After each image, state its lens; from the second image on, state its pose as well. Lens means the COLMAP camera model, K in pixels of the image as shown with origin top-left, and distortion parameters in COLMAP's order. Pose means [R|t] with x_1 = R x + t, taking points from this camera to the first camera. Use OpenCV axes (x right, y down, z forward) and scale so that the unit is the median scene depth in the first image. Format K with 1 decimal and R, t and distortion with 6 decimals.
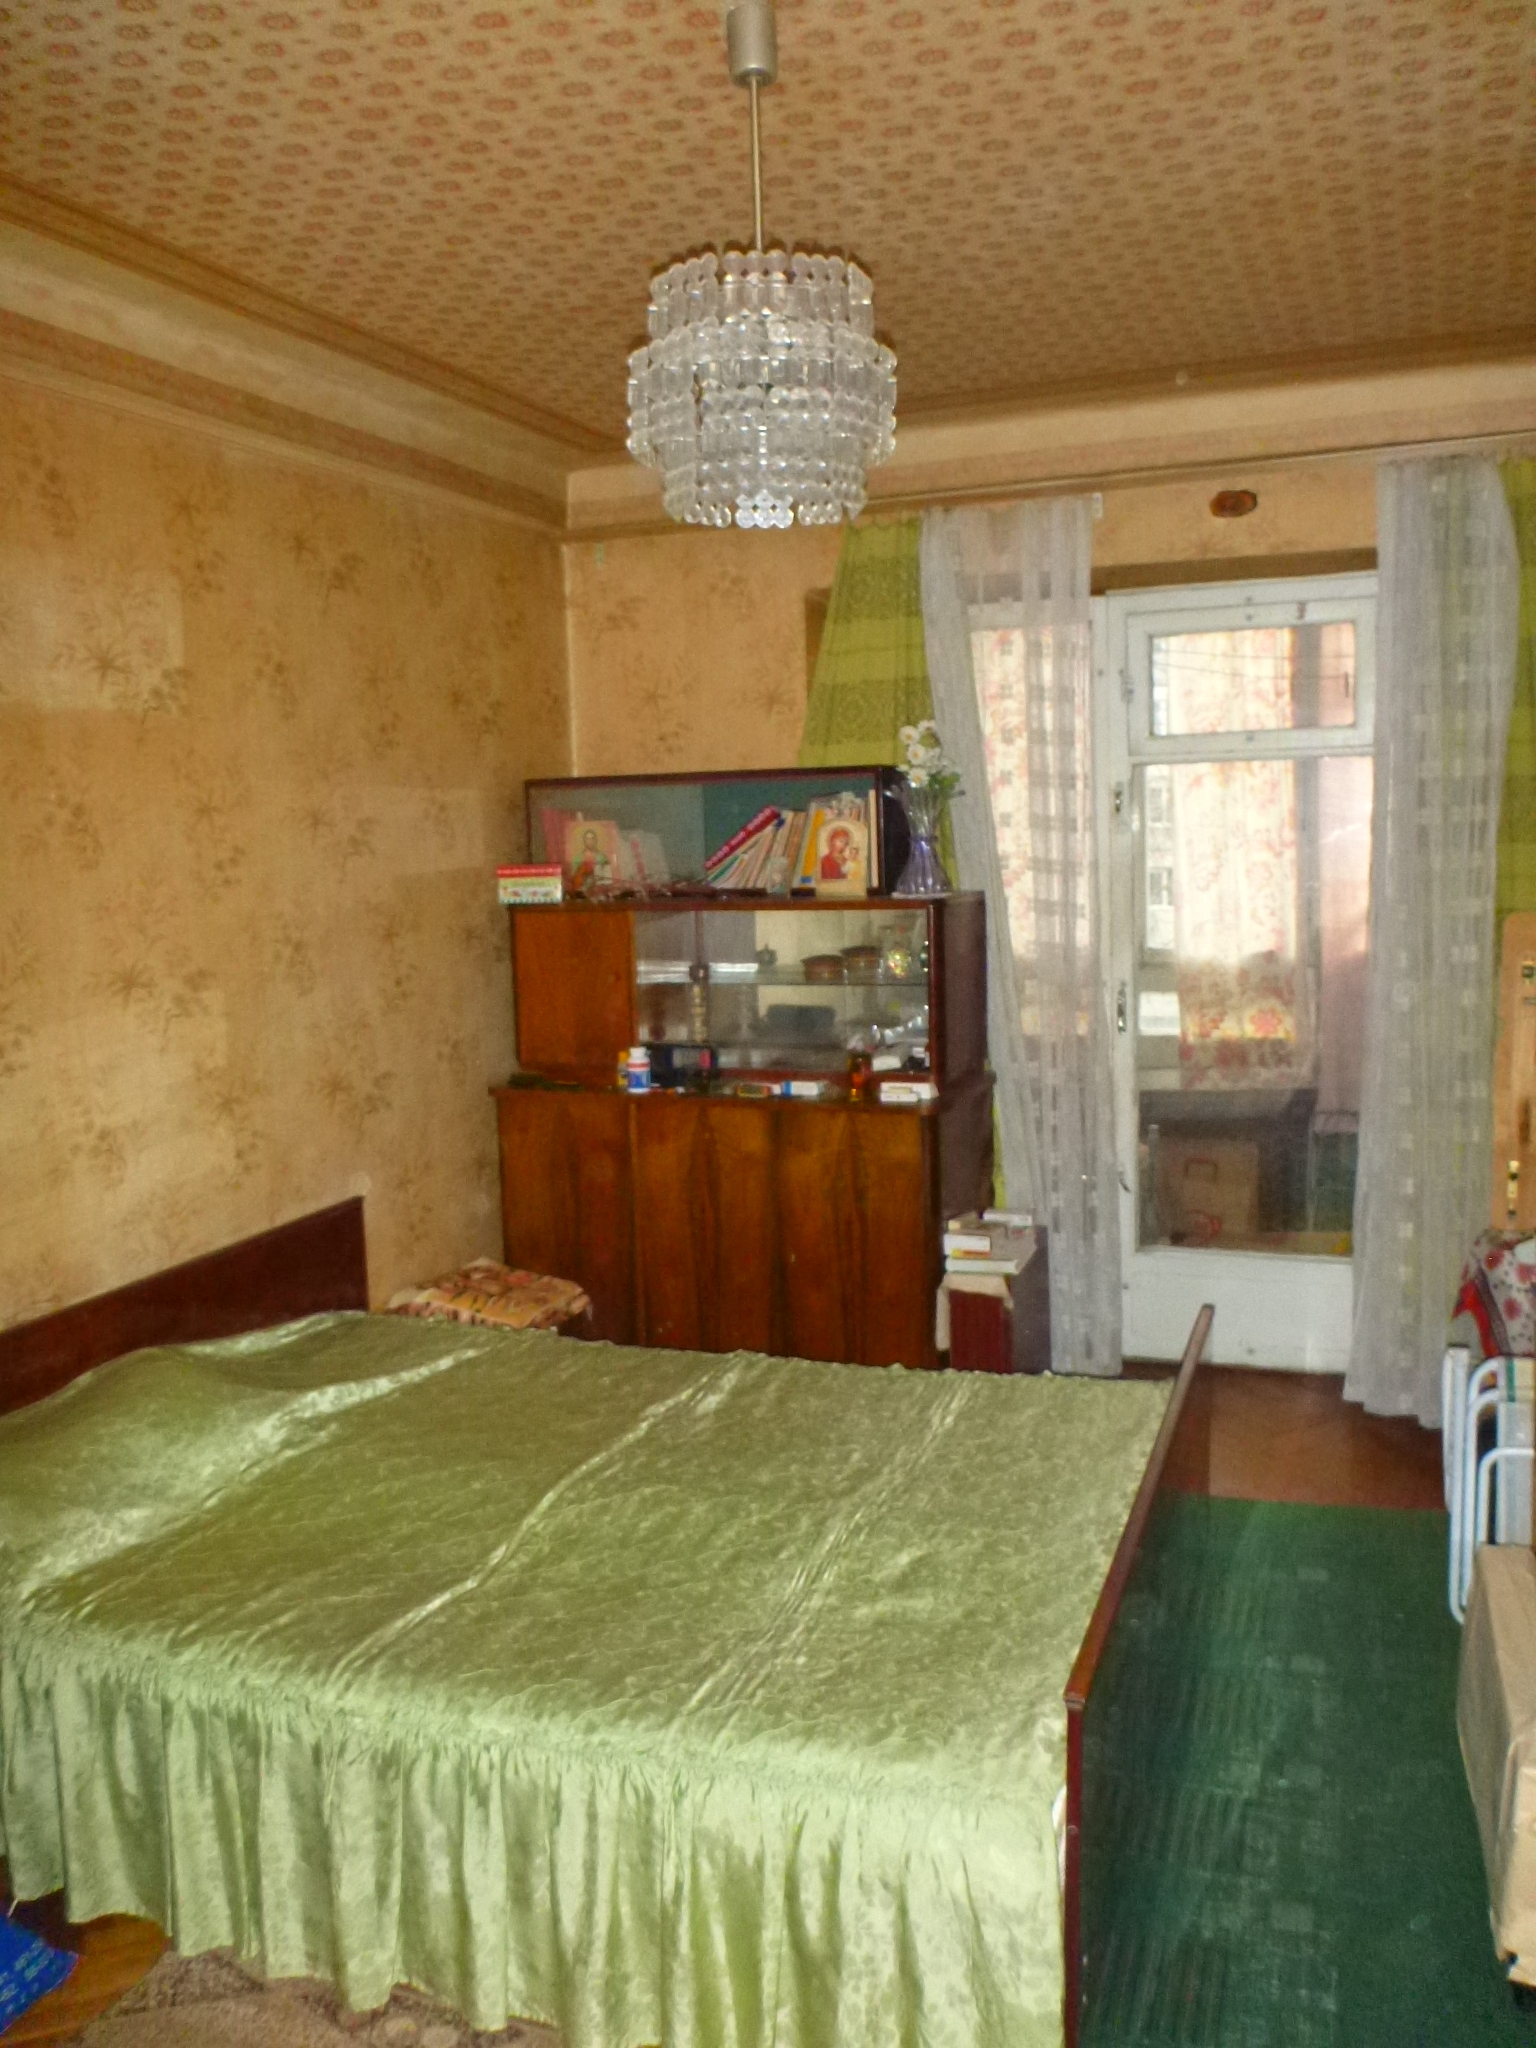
lens RADIAL K [[1658.3, 0, 763.9], [0, 1658.3, 1029.9], [0, 0, 1]] dist [-0.054248, -0.008369]
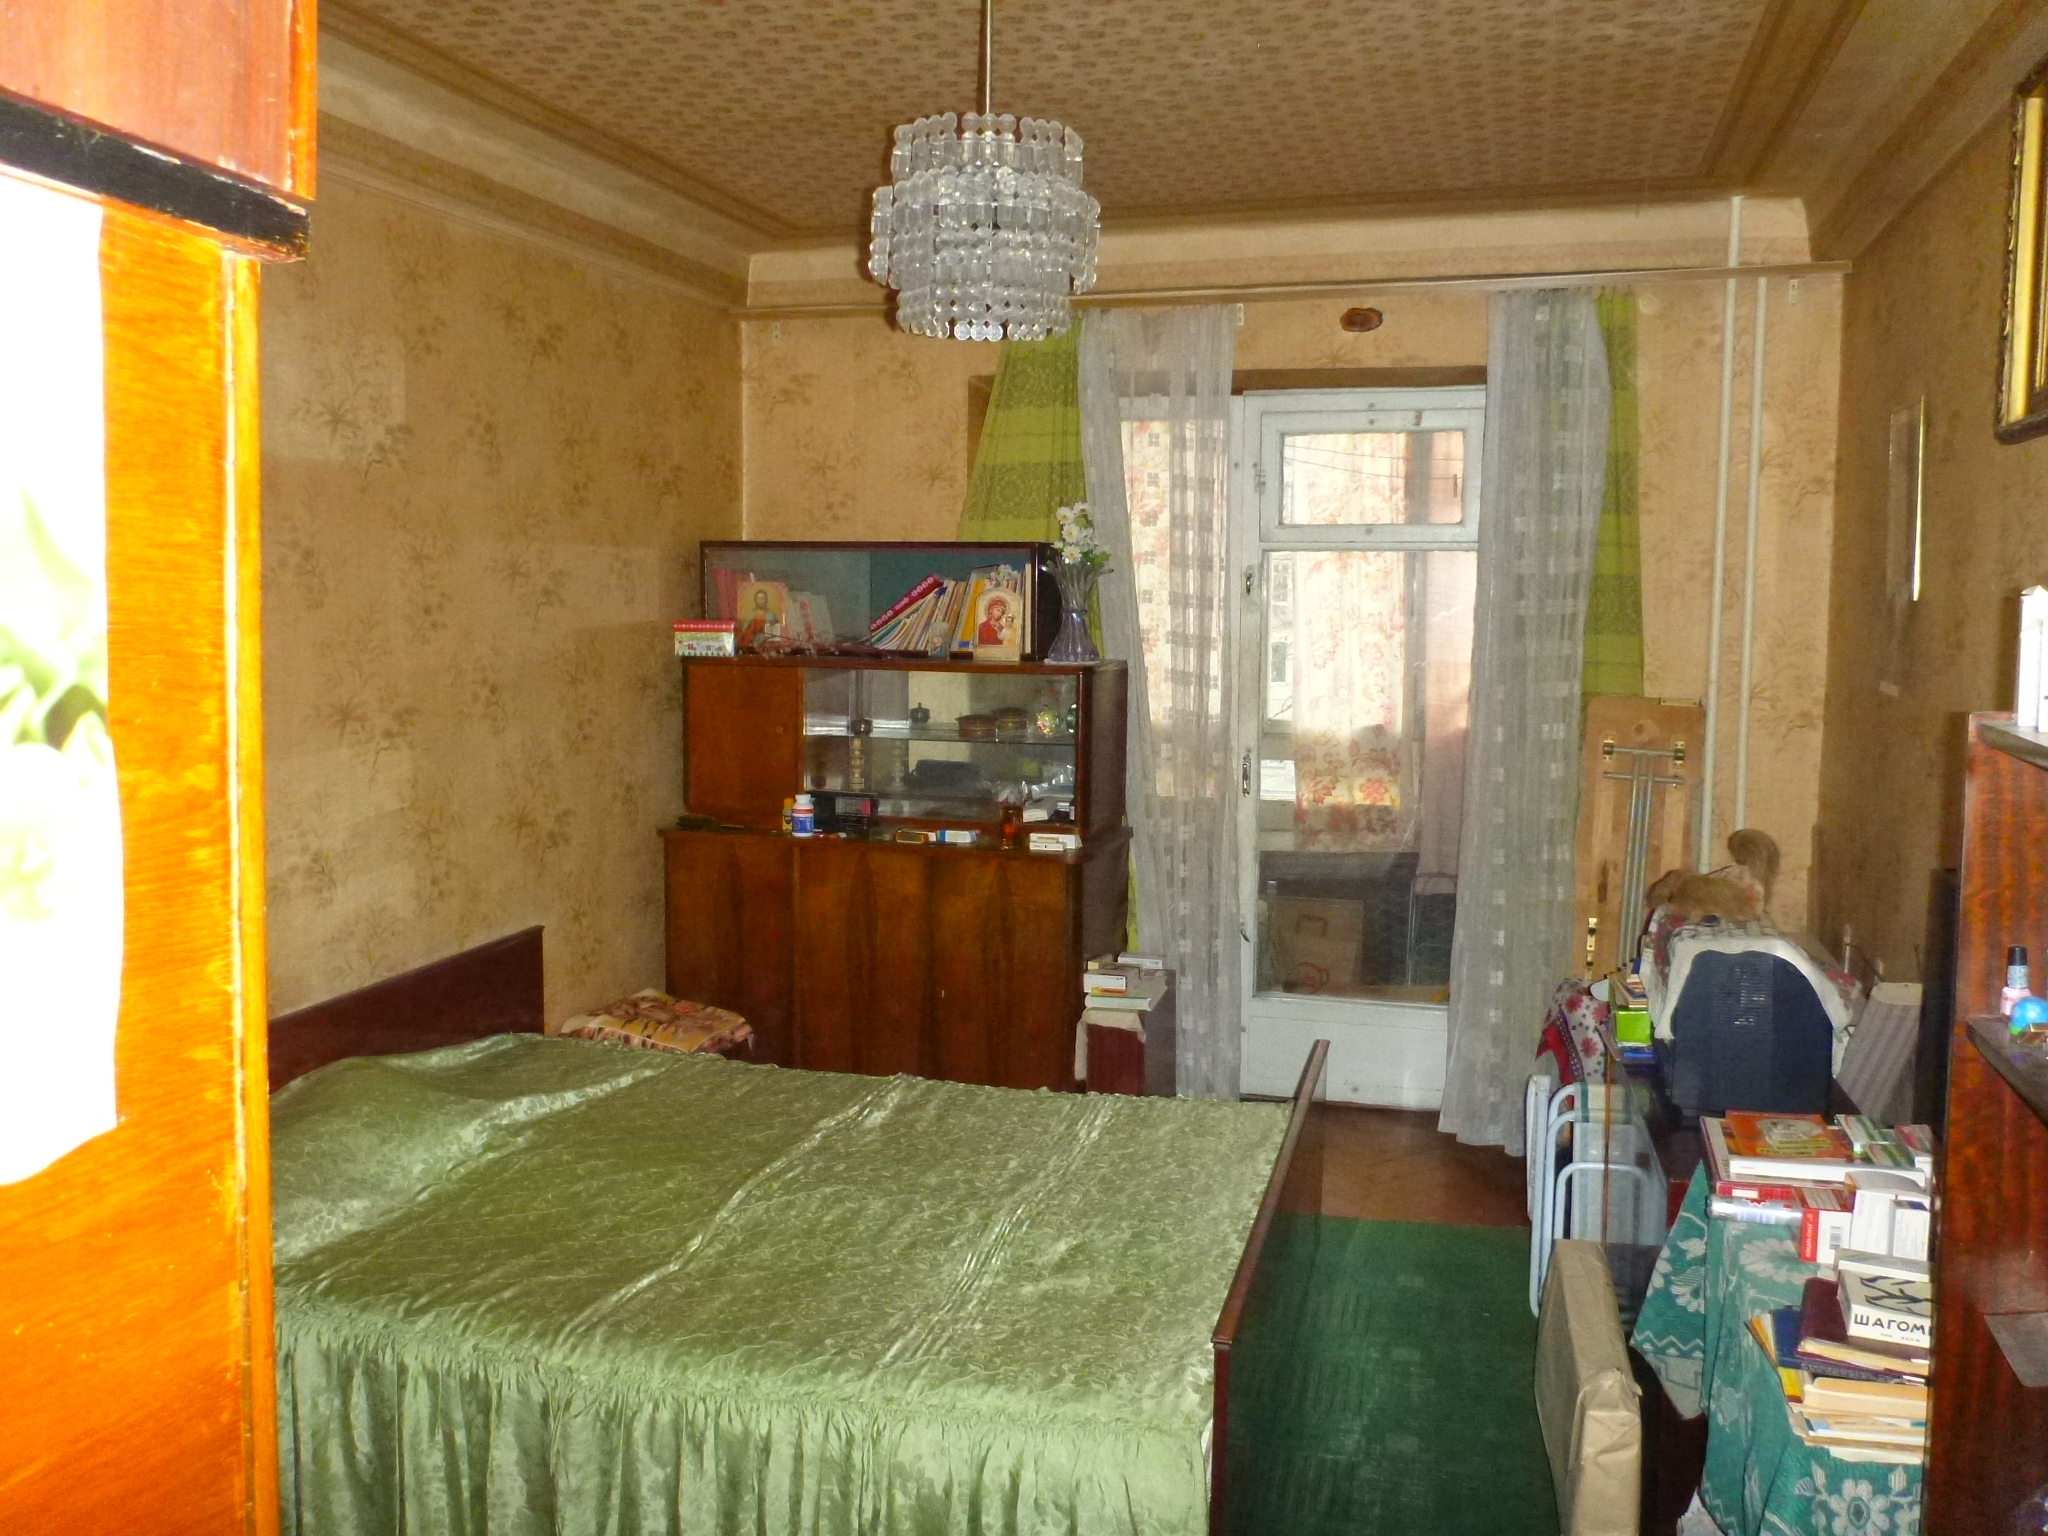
lens RADIAL K [[1658.3, 0, 1026.3], [0, 1658.3, 757.6], [0, 0, 1]] dist [-0.054248, -0.008369]
pose [[0.995051, 0.032029, 0.094058, -0.041157], [-0.029907, 0.999267, -0.023892, 0.009706], [-0.094754, 0.020961, 0.995280, -0.095977]]
